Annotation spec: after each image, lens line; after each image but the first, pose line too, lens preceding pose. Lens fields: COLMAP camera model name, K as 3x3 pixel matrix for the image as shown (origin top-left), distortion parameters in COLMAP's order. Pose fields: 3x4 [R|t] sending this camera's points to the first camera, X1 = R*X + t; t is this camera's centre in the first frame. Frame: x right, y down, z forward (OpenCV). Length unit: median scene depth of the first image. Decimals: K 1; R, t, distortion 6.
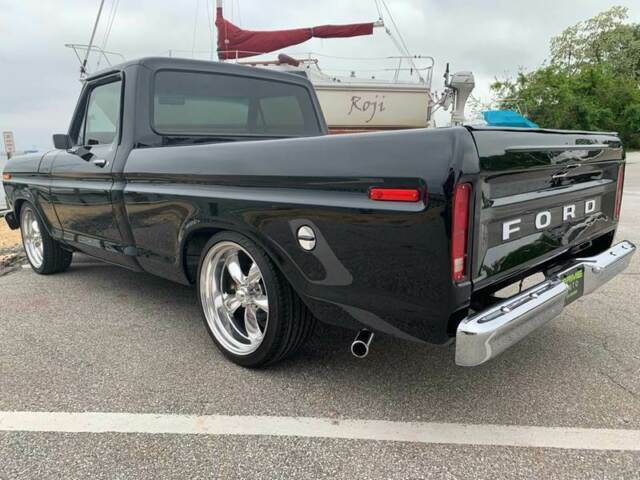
lens RADIAL K [[481.6, 0, 316.9], [0, 481.6, 238.0], [0, 0, 1]] dist [0.008067, -0.006451]
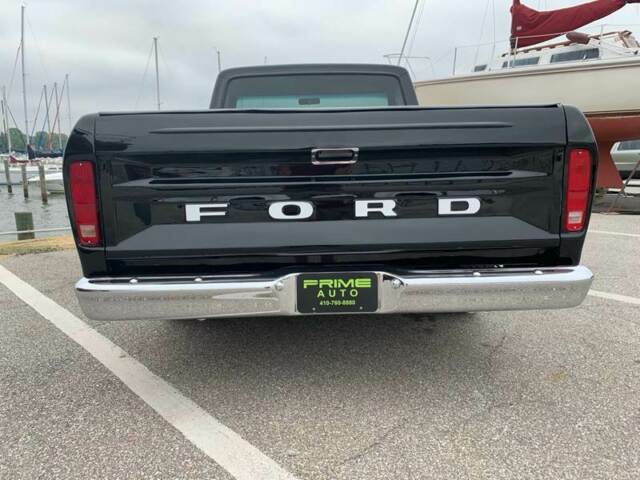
lens RADIAL K [[481.6, 0, 320.1], [0, 481.6, 236.6], [0, 0, 1]] dist [0.008067, -0.006451]
pose [[0.728641, 0.112748, -0.675552, 0.551591], [-0.111587, 0.992720, 0.045326, -0.017387], [0.675745, 0.042357, 0.735918, 0.186715]]
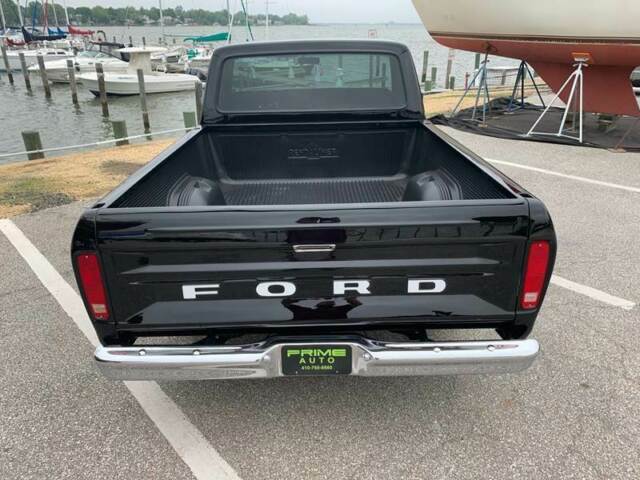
lens RADIAL K [[481.6, 0, 320.4], [0, 481.6, 233.9], [0, 0, 1]] dist [0.008067, -0.006451]
pose [[0.712869, 0.271945, -0.646424, 0.569142], [-0.115139, 0.954631, 0.274631, -0.214885], [0.691781, -0.121348, 0.711838, 0.177909]]
